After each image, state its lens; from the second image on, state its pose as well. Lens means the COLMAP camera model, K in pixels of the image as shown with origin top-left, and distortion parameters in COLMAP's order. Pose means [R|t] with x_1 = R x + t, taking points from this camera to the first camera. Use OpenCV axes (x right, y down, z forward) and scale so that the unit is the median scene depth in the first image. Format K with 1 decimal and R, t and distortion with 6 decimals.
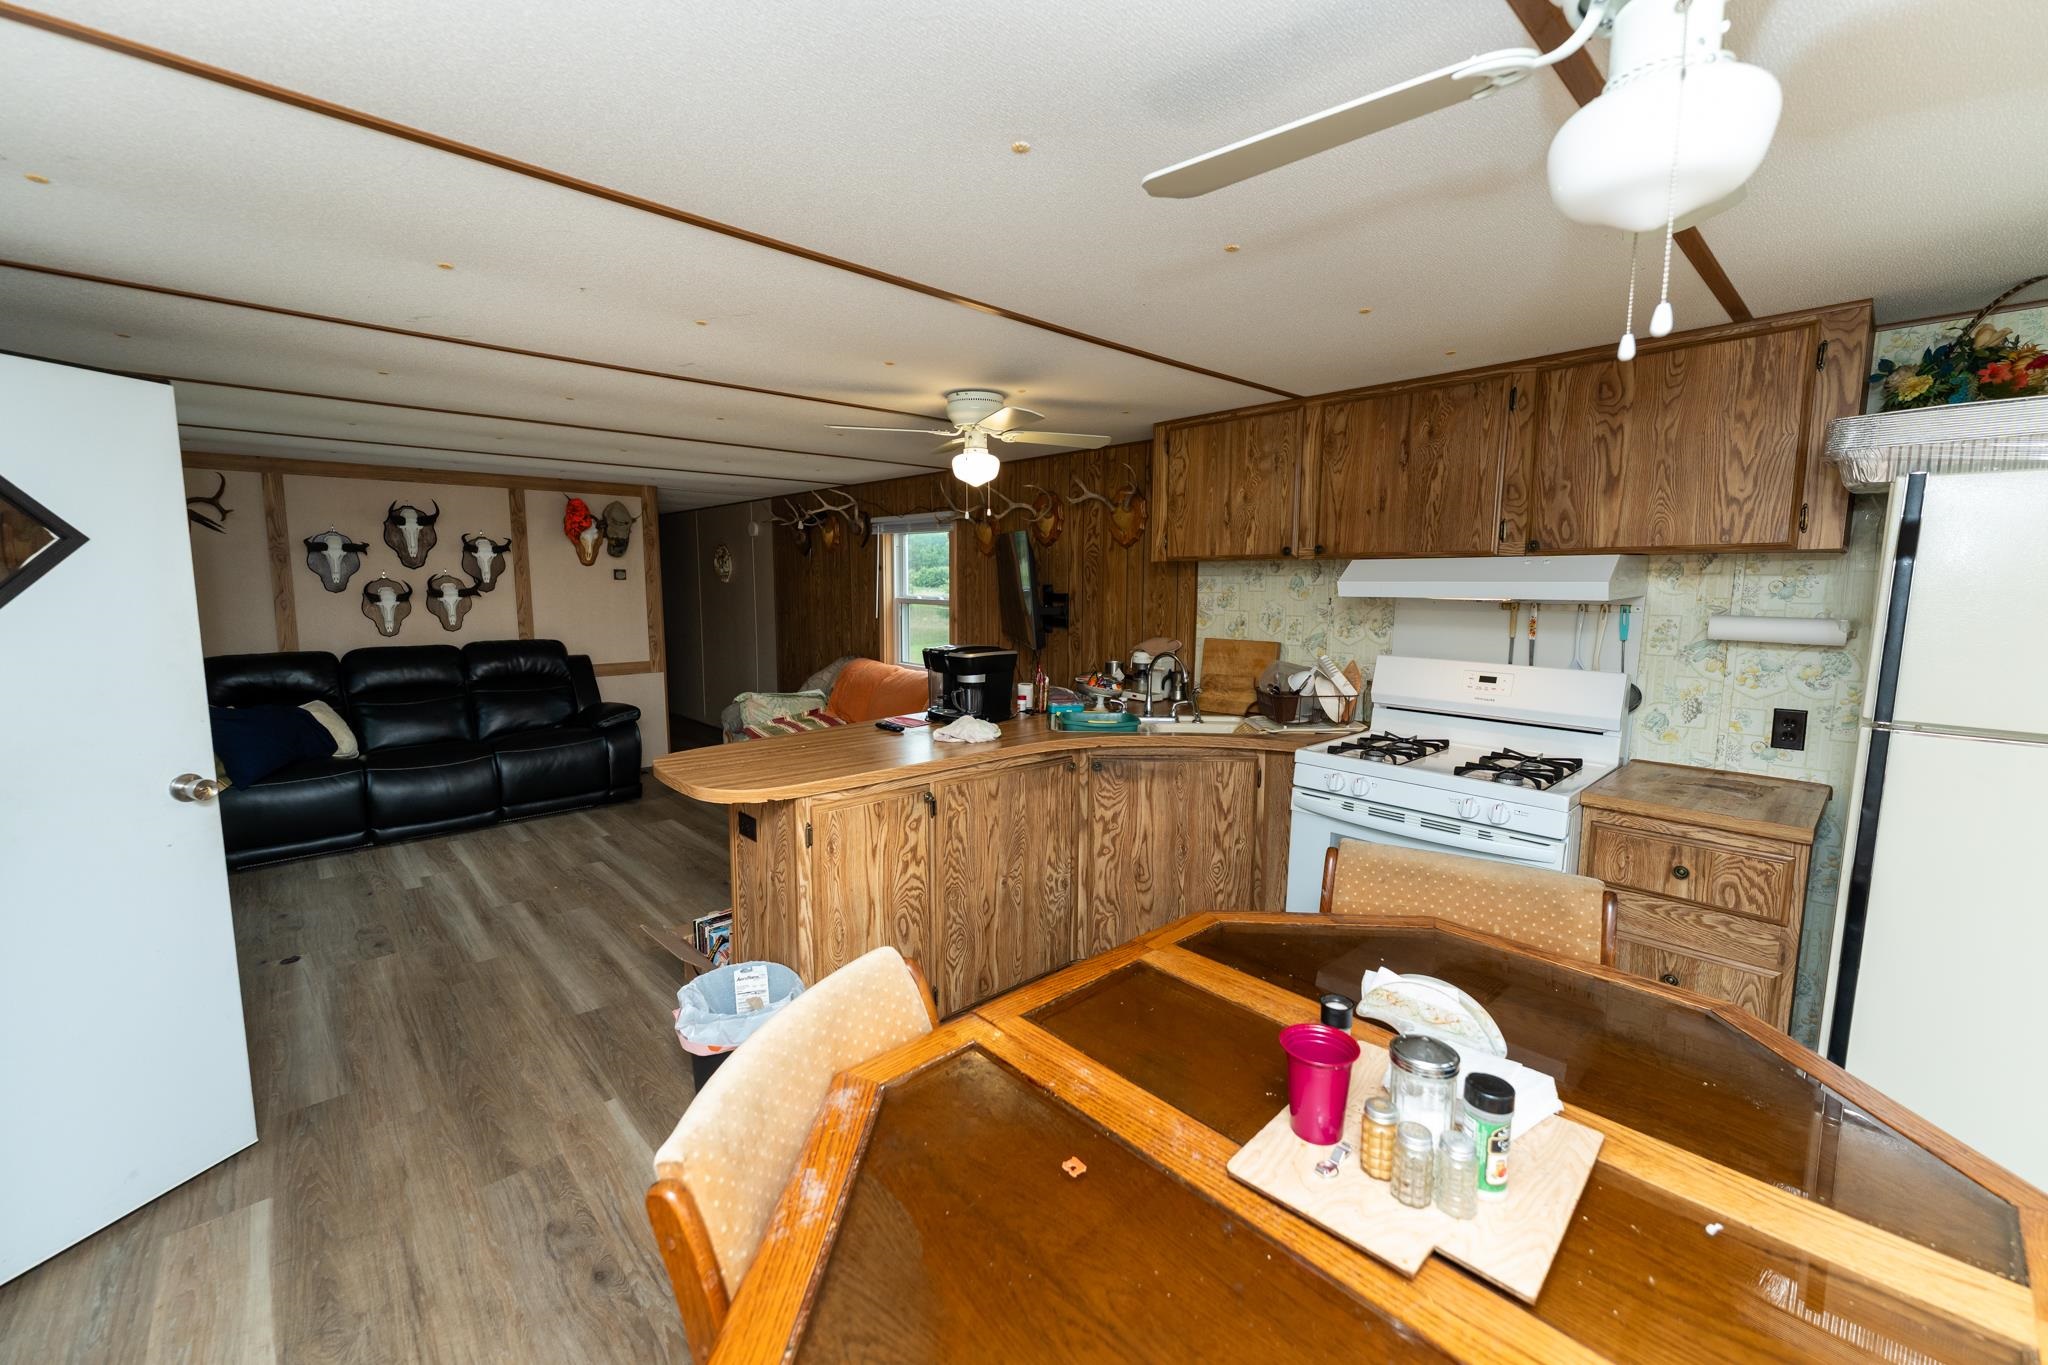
lens RADIAL K [[830.8, 0, 1024.0], [0, 830.8, 682.5], [0, 0, 1]] dist [-0.000860, -0.000187]
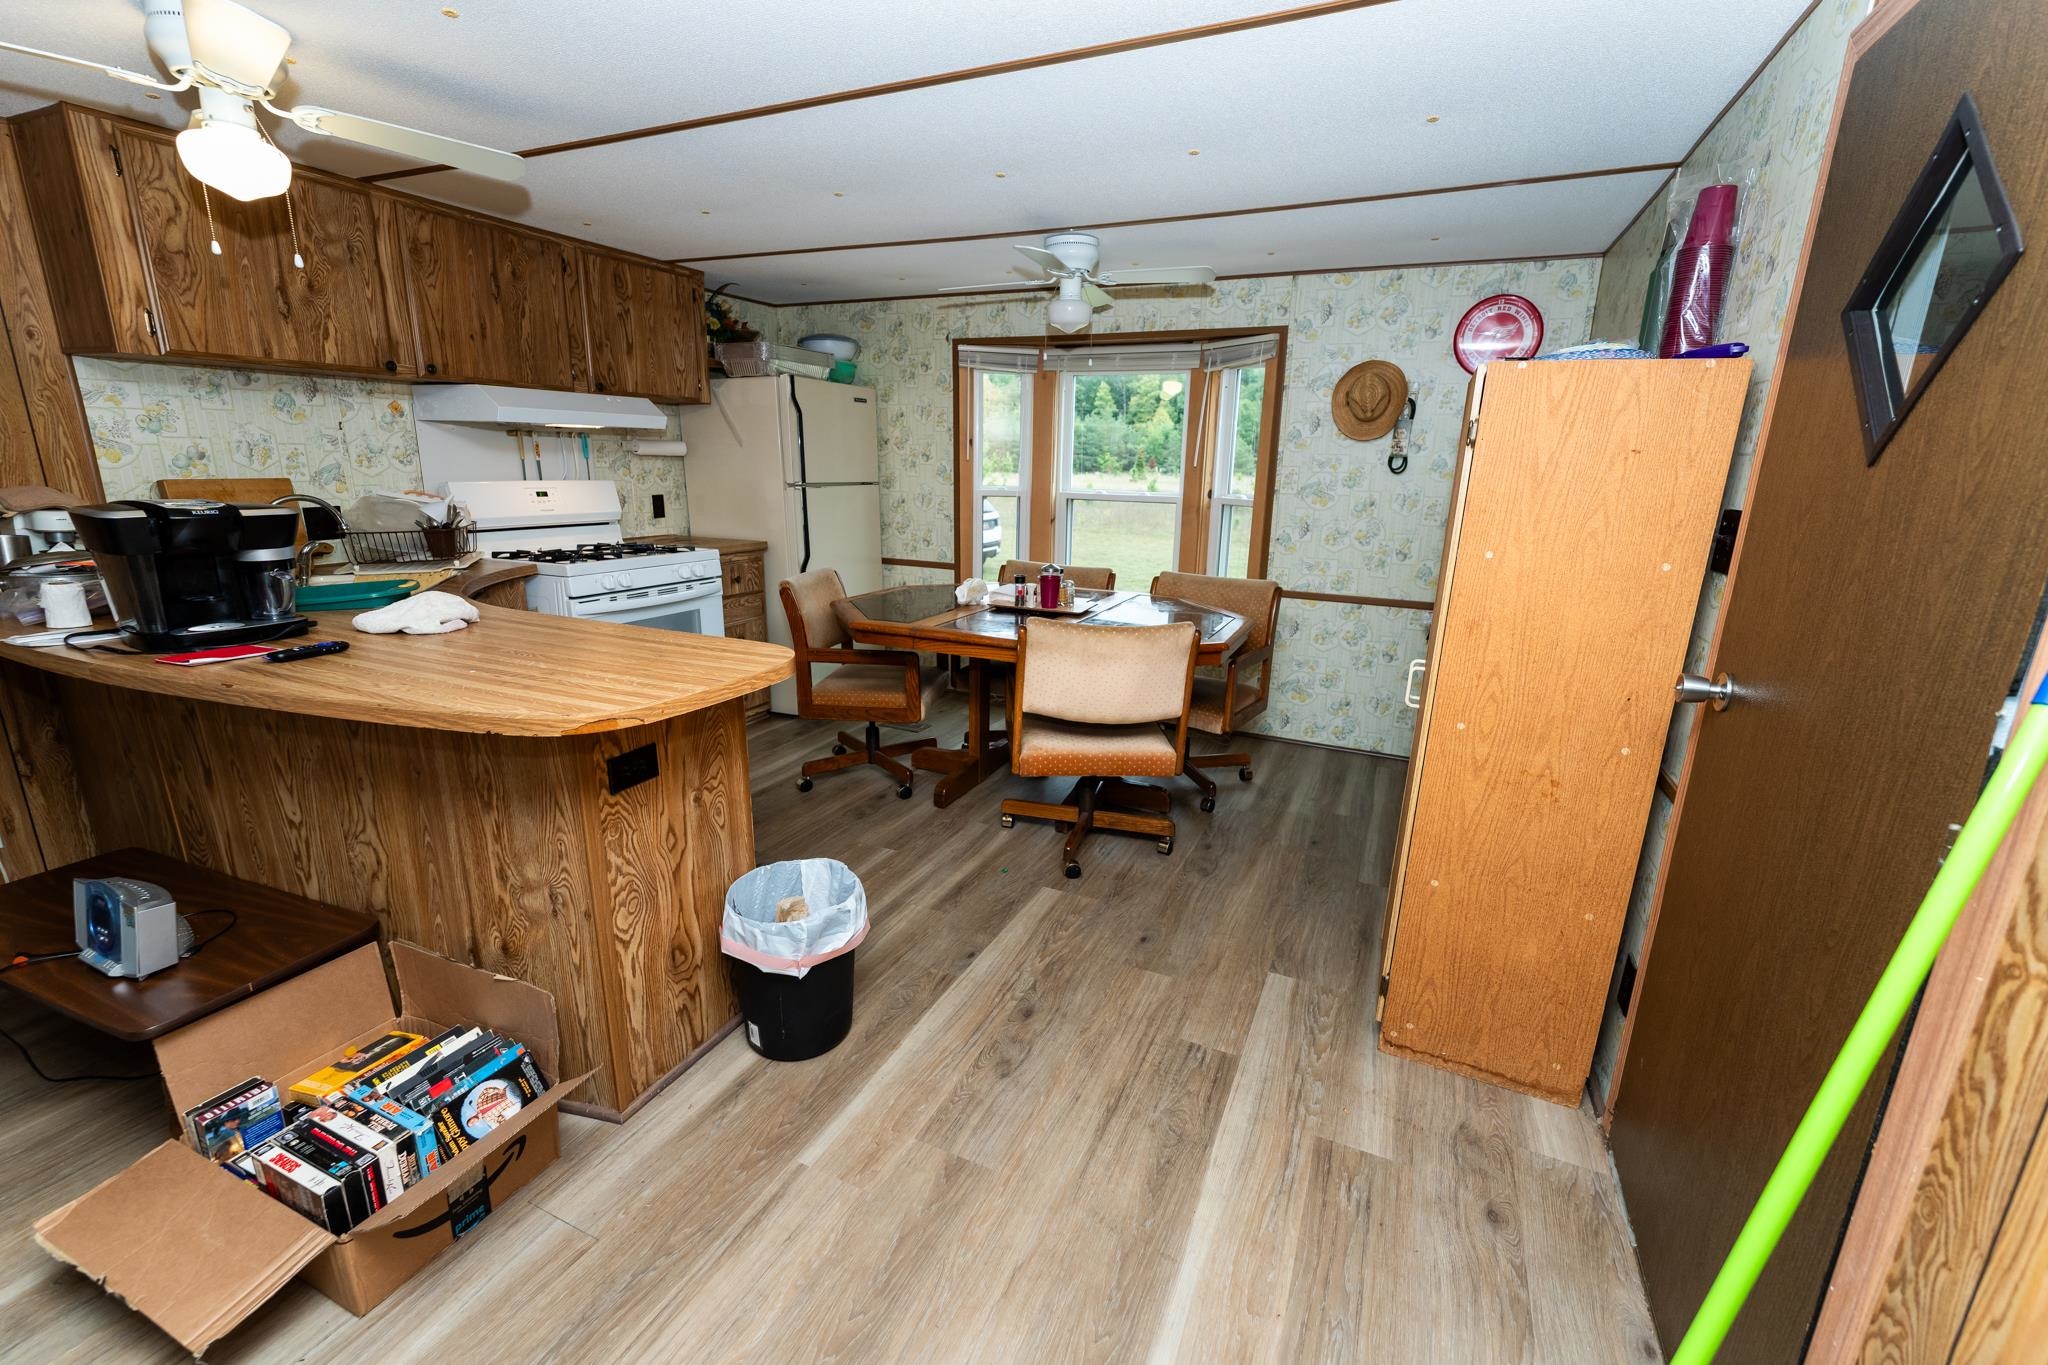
lens RADIAL K [[830.8, 0, 1024.0], [0, 830.8, 682.5], [0, 0, 1]] dist [-0.000860, -0.000187]
pose [[-0.385767, -0.252716, 0.887310, -0.869390], [0.091555, 0.946519, 0.309384, -0.053713], [-0.918042, 0.200588, -0.341999, 0.797869]]
